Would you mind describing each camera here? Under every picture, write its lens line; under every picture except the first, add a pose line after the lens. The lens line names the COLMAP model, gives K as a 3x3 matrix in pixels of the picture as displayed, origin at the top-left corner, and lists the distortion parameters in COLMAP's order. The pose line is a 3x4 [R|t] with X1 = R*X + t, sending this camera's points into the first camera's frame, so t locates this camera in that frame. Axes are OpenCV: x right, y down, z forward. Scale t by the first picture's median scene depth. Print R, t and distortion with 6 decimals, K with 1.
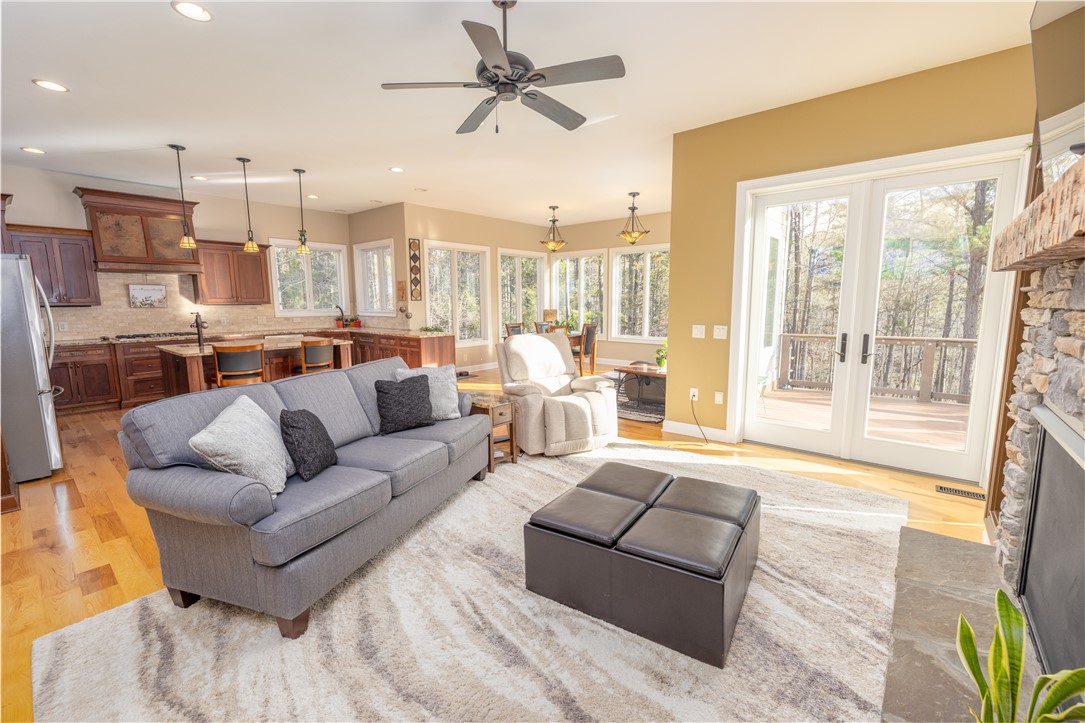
lens RADIAL K [[457.0, 0, 544.4], [0, 457.0, 360.2], [0, 0, 1]] dist [-0.005246, -0.000368]
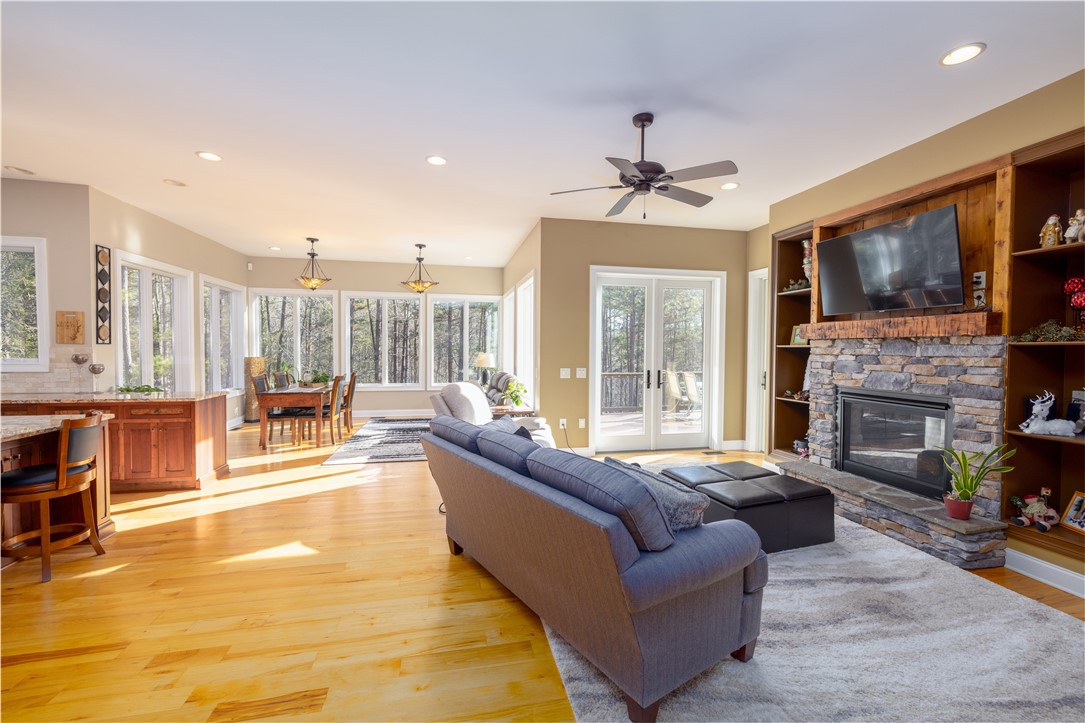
lens RADIAL K [[457.0, 0, 546.1], [0, 457.0, 362.1], [0, 0, 1]] dist [-0.005246, -0.000368]
pose [[0.599296, -0.014595, 0.800395, -0.609667], [0.093831, 0.994223, -0.052127, -0.027923], [-0.795010, 0.106341, 0.597203, 0.240888]]
